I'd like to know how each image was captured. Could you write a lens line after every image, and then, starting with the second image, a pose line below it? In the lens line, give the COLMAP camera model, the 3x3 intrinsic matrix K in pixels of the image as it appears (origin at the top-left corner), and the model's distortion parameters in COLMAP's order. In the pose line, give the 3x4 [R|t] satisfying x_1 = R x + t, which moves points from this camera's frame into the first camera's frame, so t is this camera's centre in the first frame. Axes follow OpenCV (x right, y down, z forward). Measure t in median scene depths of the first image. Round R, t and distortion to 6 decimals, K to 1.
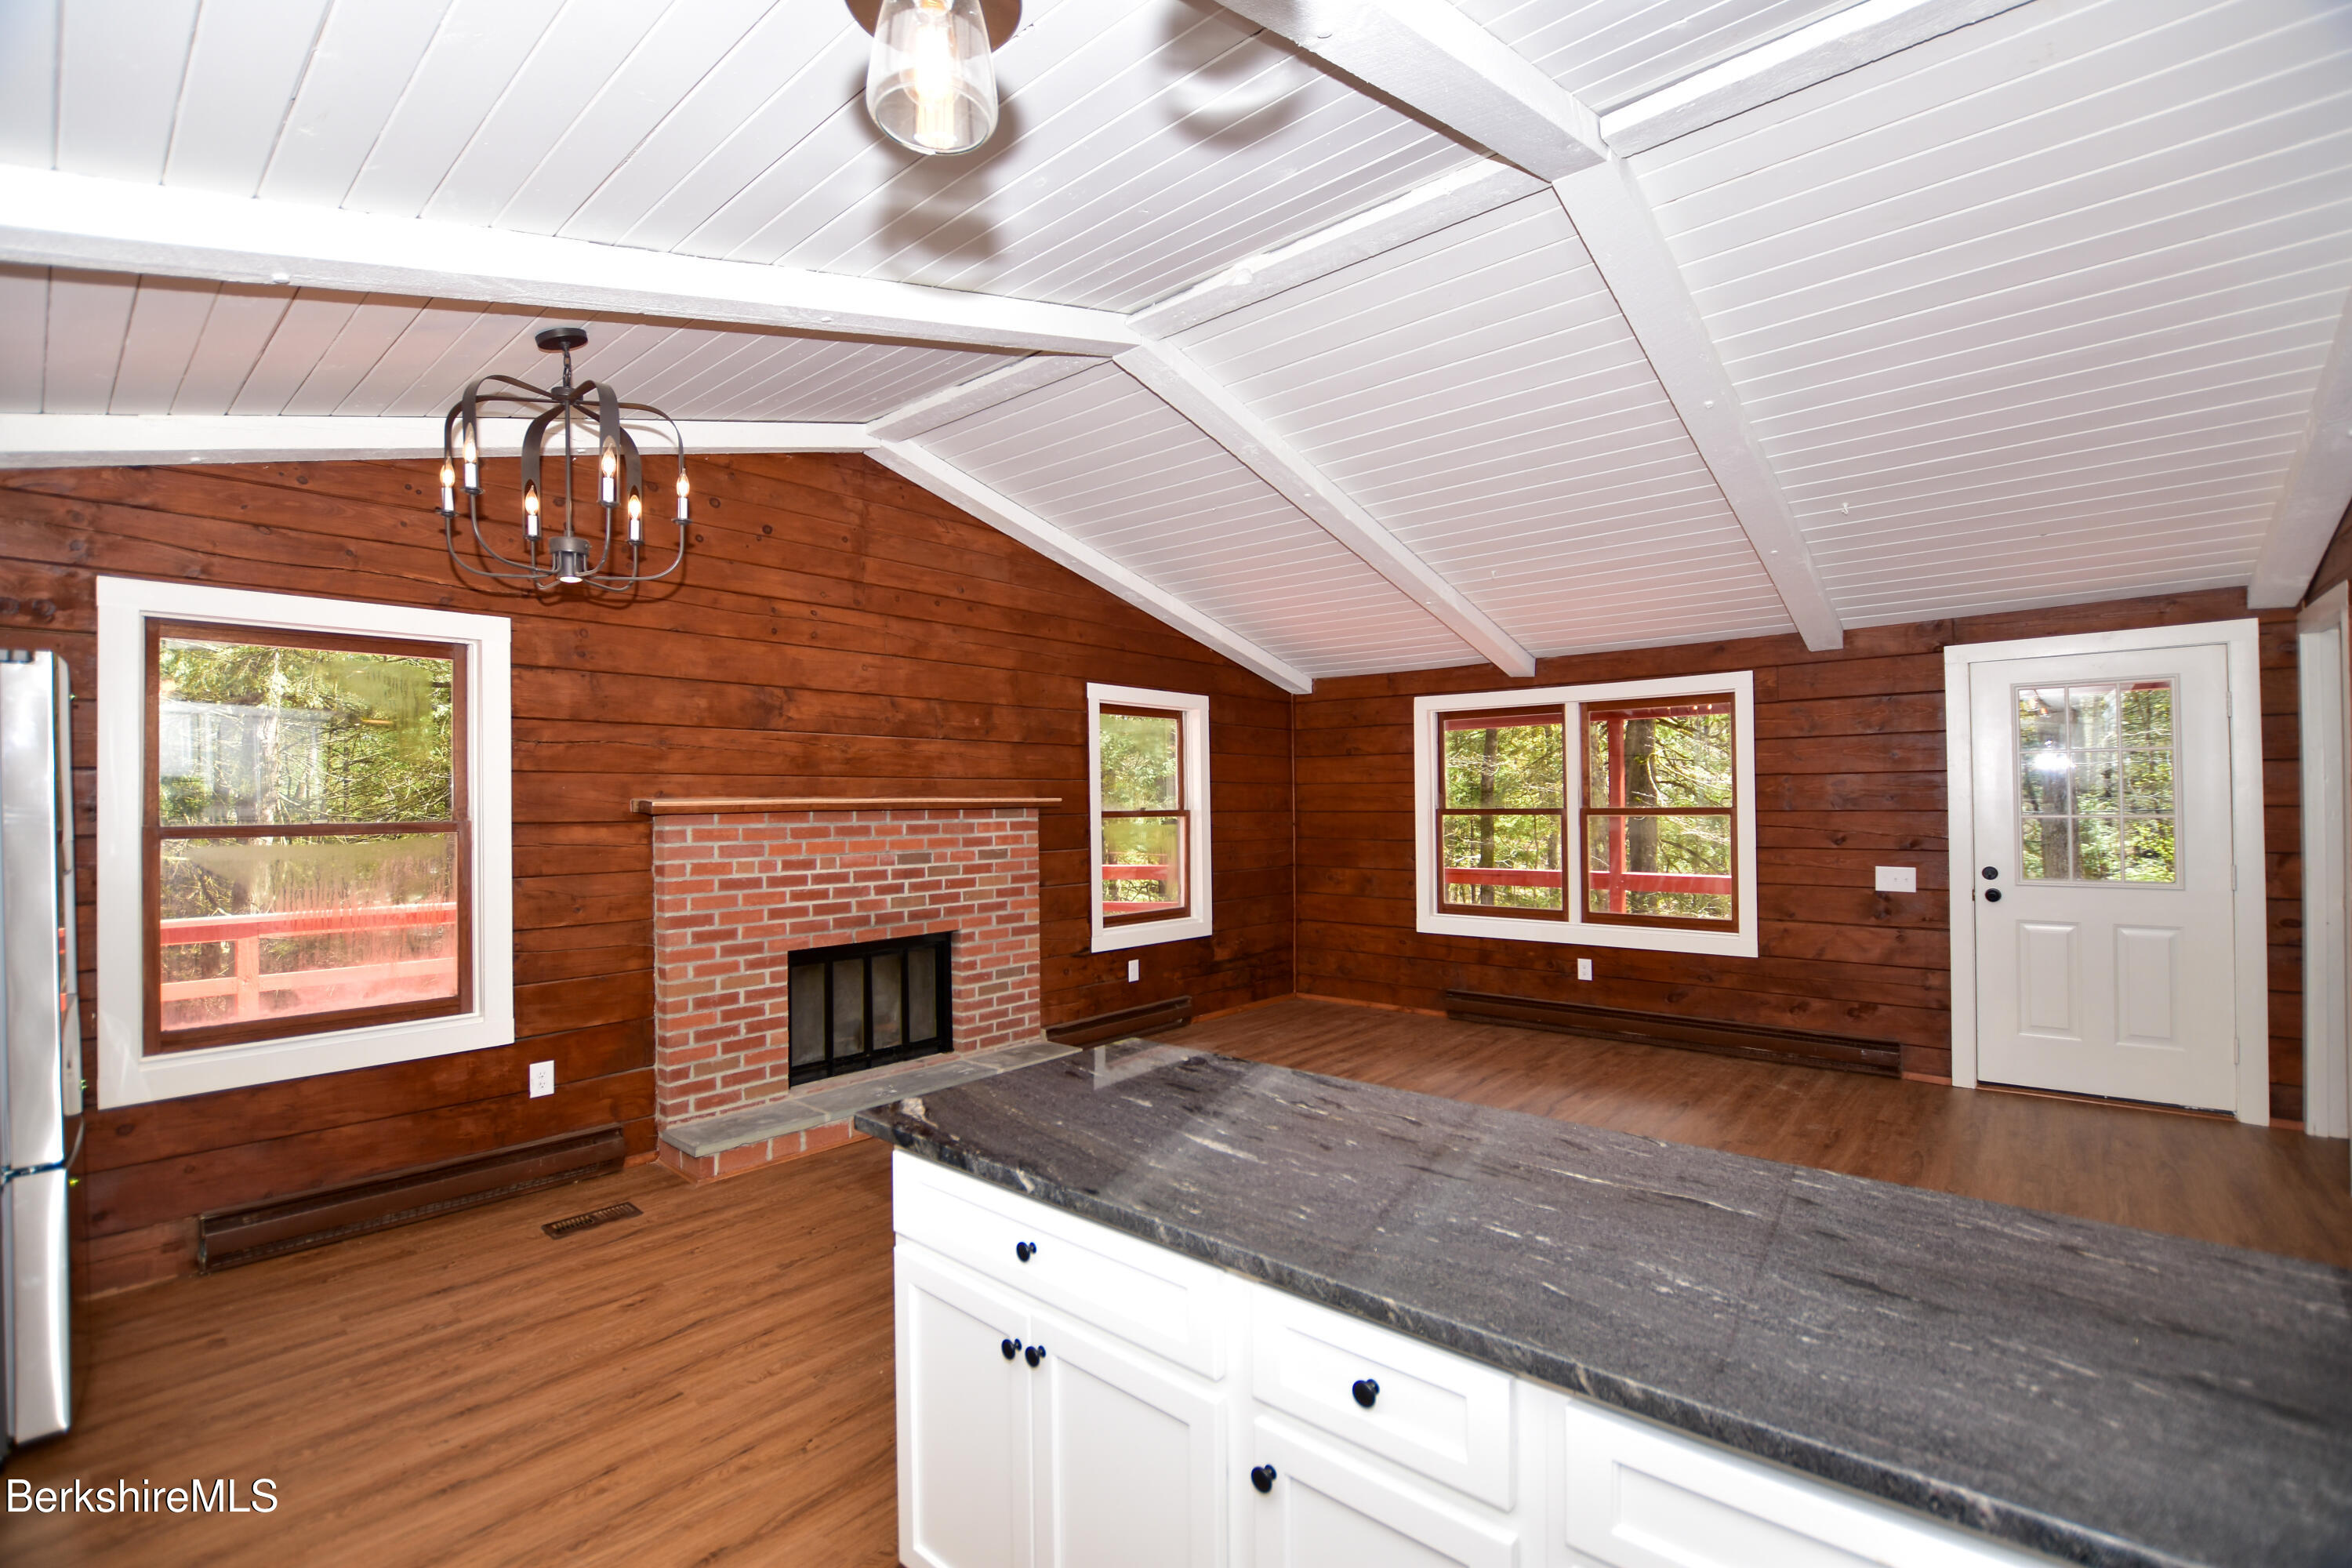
lens RADIAL K [[1033.2, 0, 1173.4], [0, 1033.2, 785.3], [0, 0, 1]] dist [-0.020734, -0.000032]
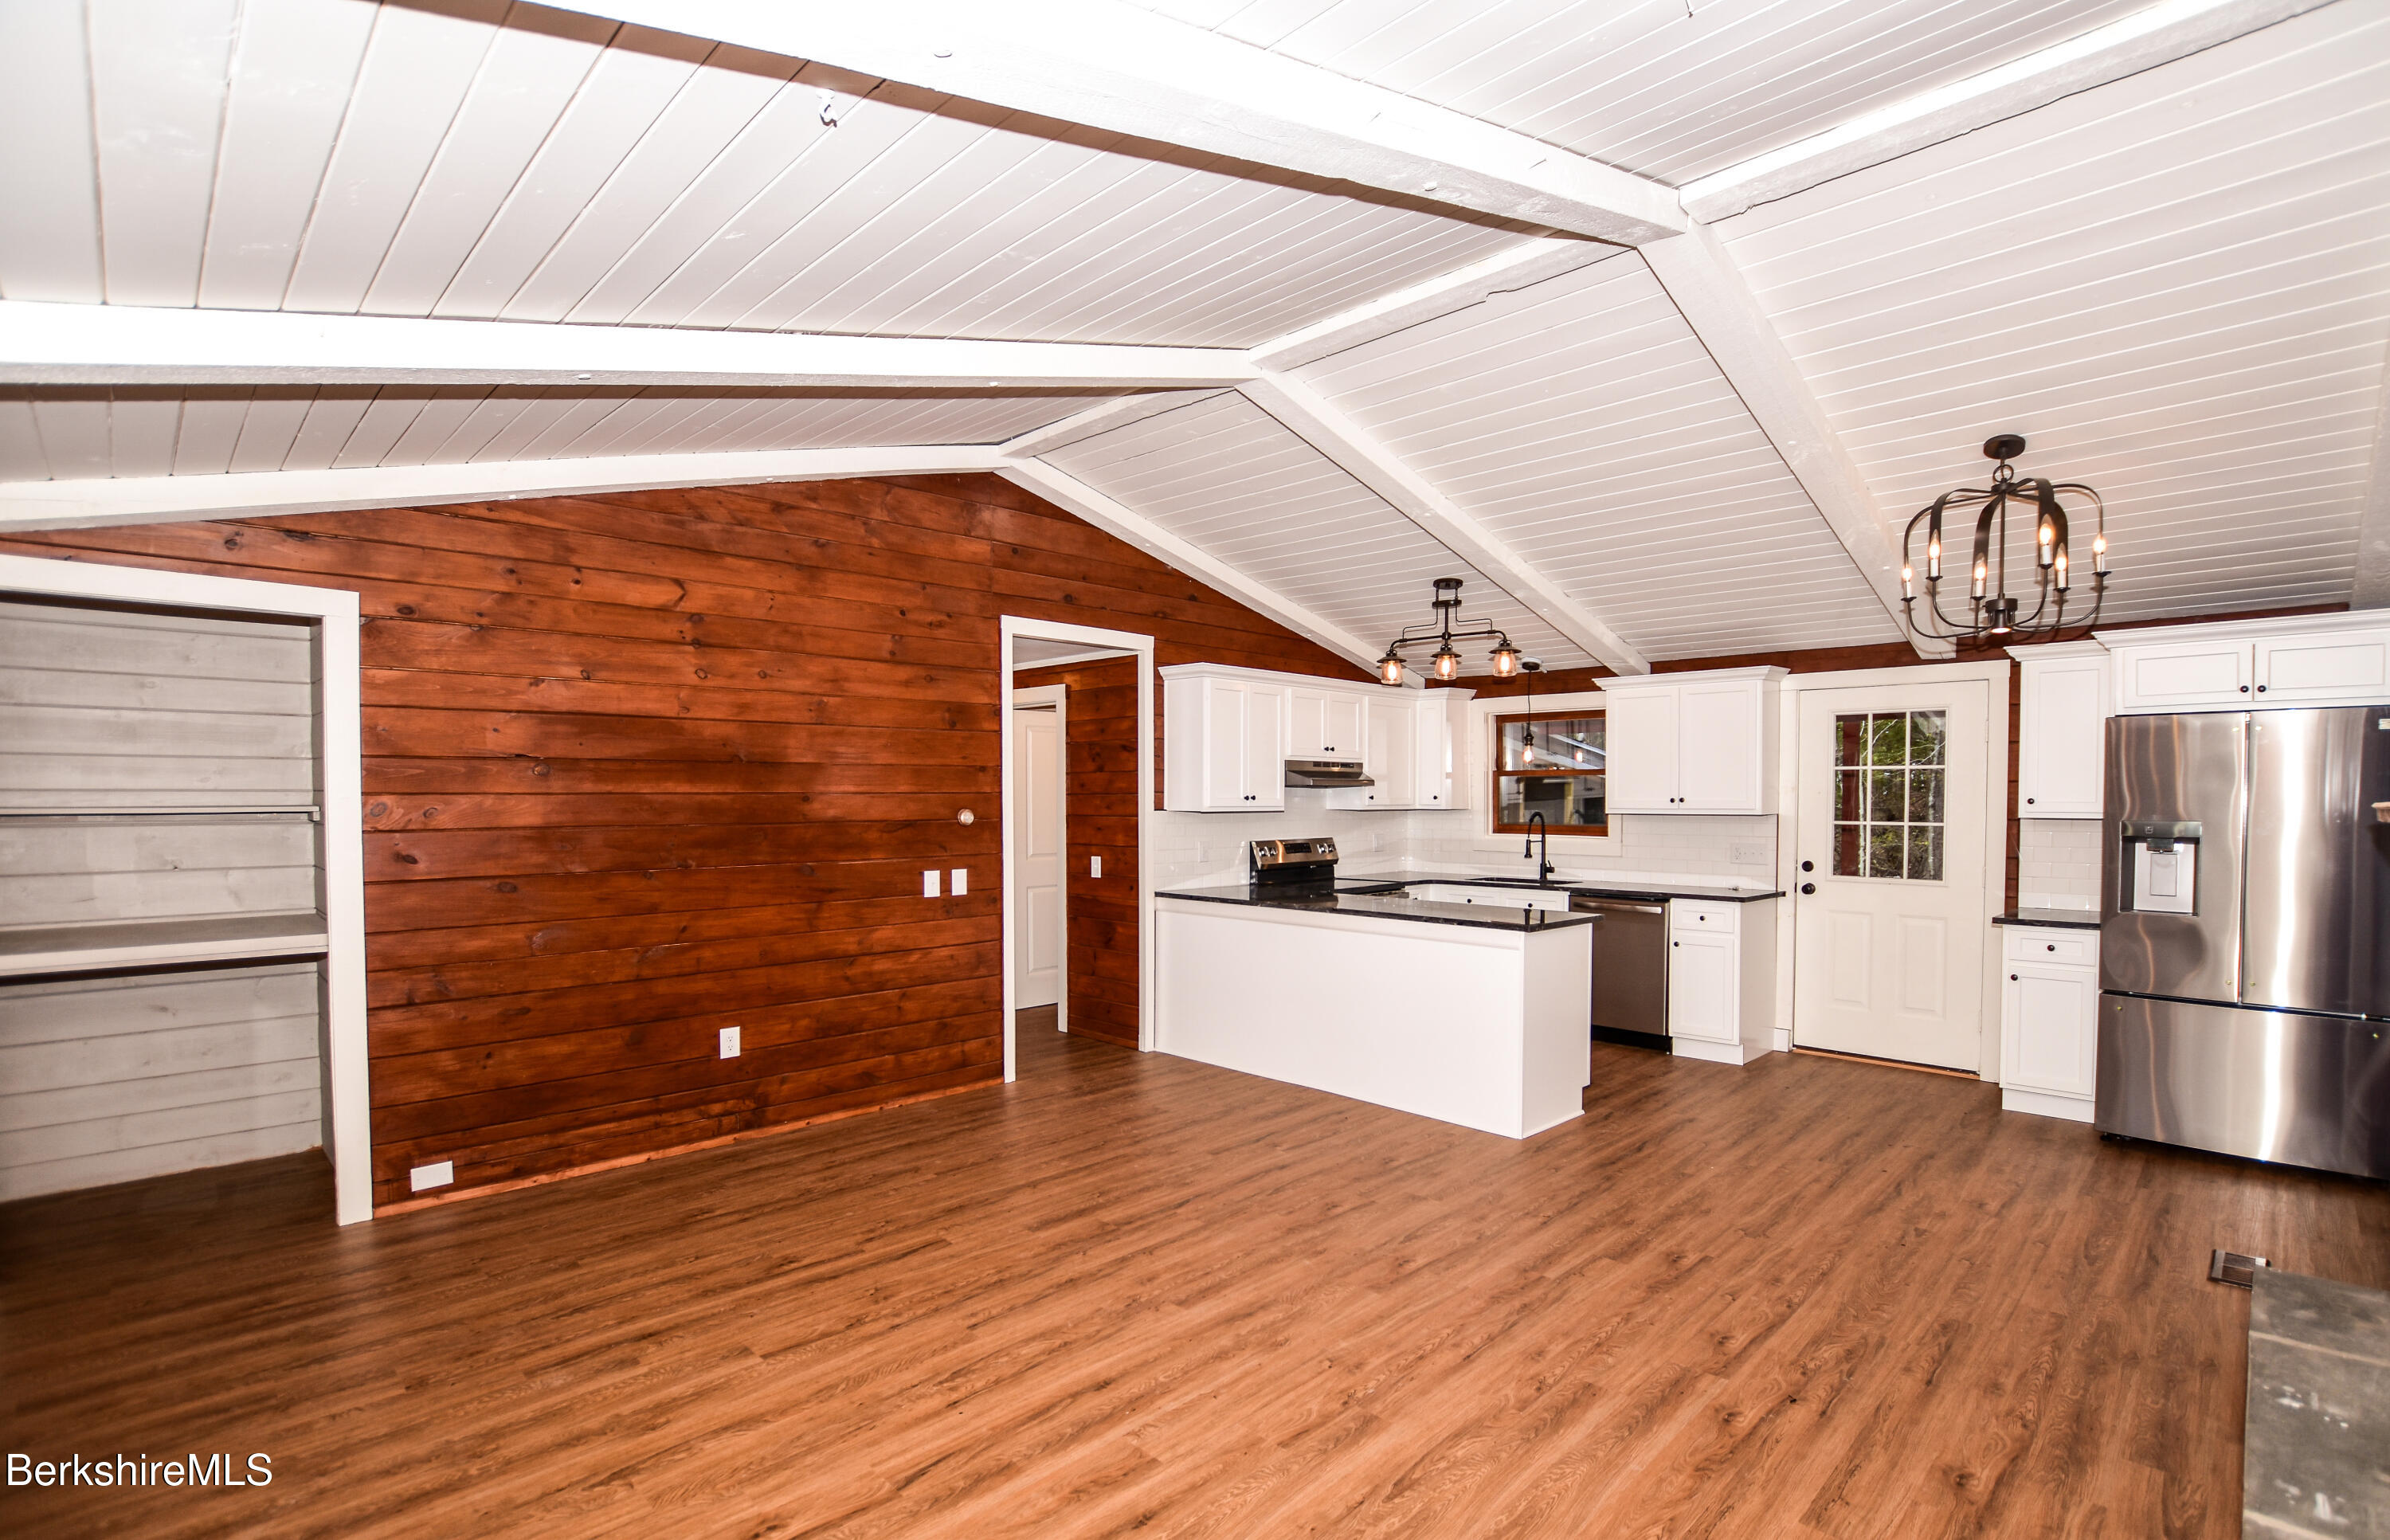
lens RADIAL K [[1100.0, 0, 1211.2], [0, 1100.0, 827.6], [0, 0, 1]] dist [-0.026397, -0.000044]
pose [[-0.997490, 0.007371, 0.070419, 0.179478], [0.008579, 0.999821, 0.016873, 0.009677], [-0.070282, 0.017435, -0.997375, 1.365674]]
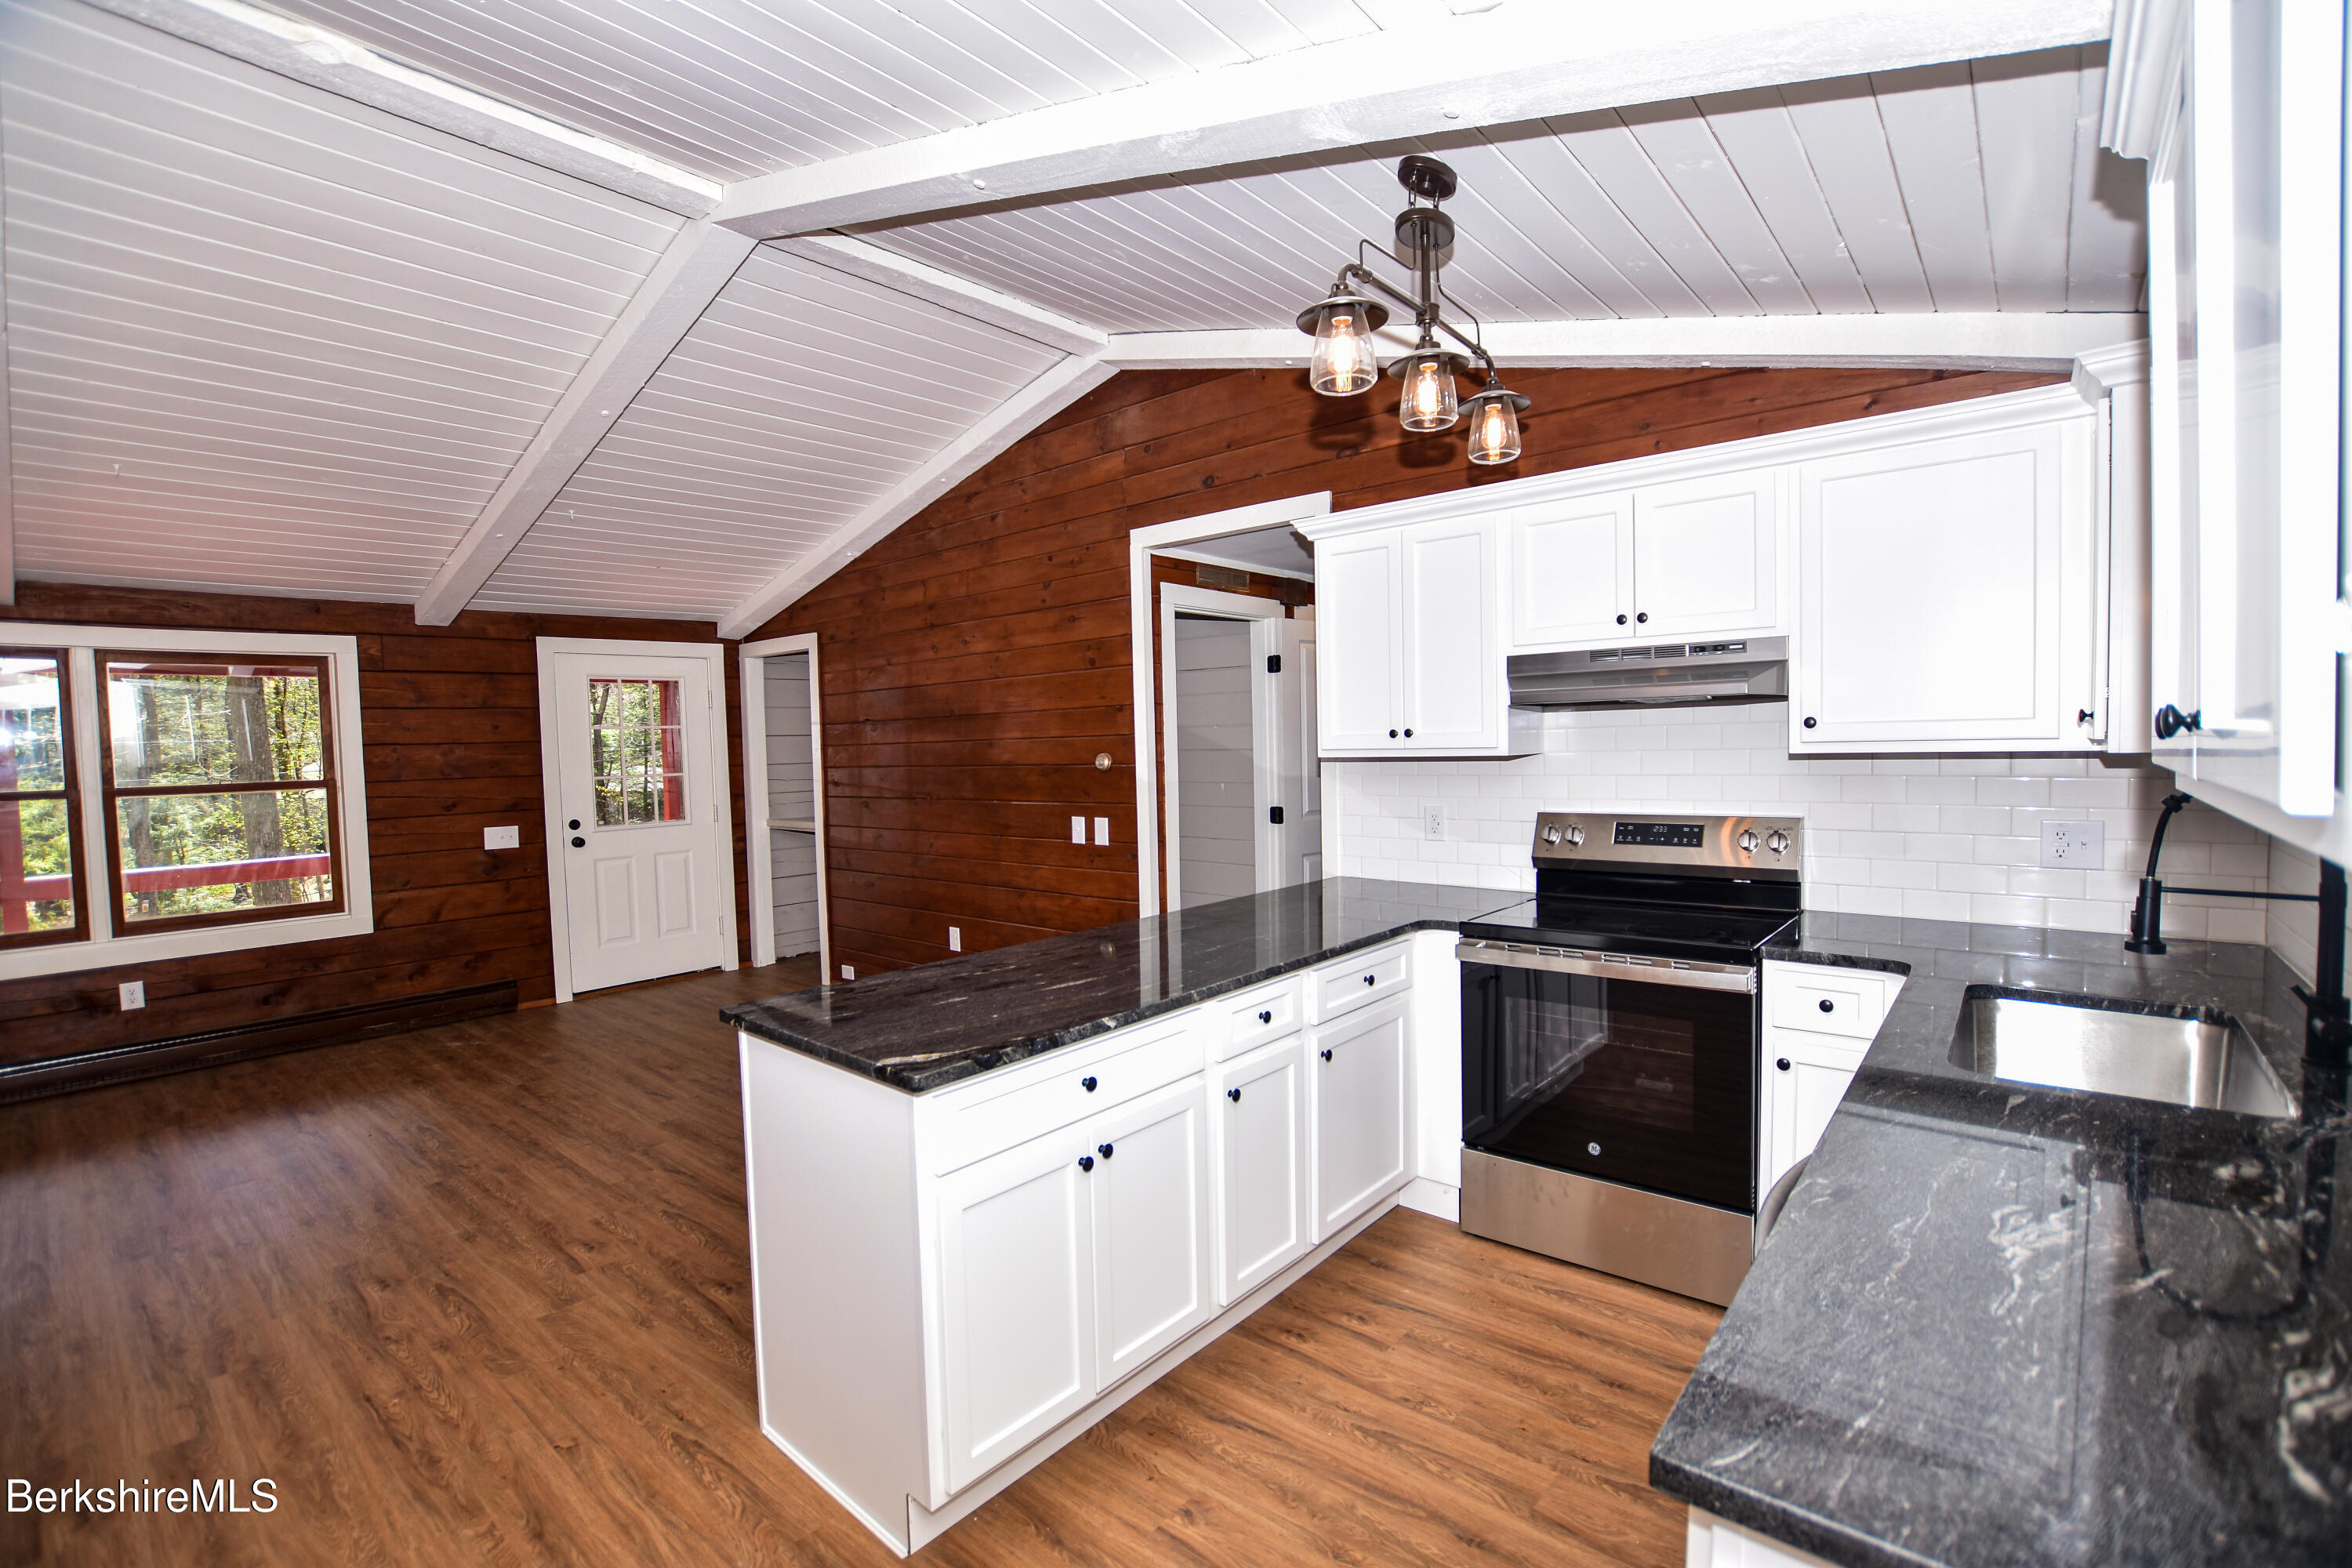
lens RADIAL K [[1033.2, 0, 1176.1], [0, 1033.2, 779.5], [0, 0, 1]] dist [-0.020734, -0.000032]
pose [[-0.006585, -0.026184, 0.999635, -0.433035], [0.013108, 0.999569, 0.026268, 0.007889], [-0.999892, 0.013276, -0.006239, 0.263570]]
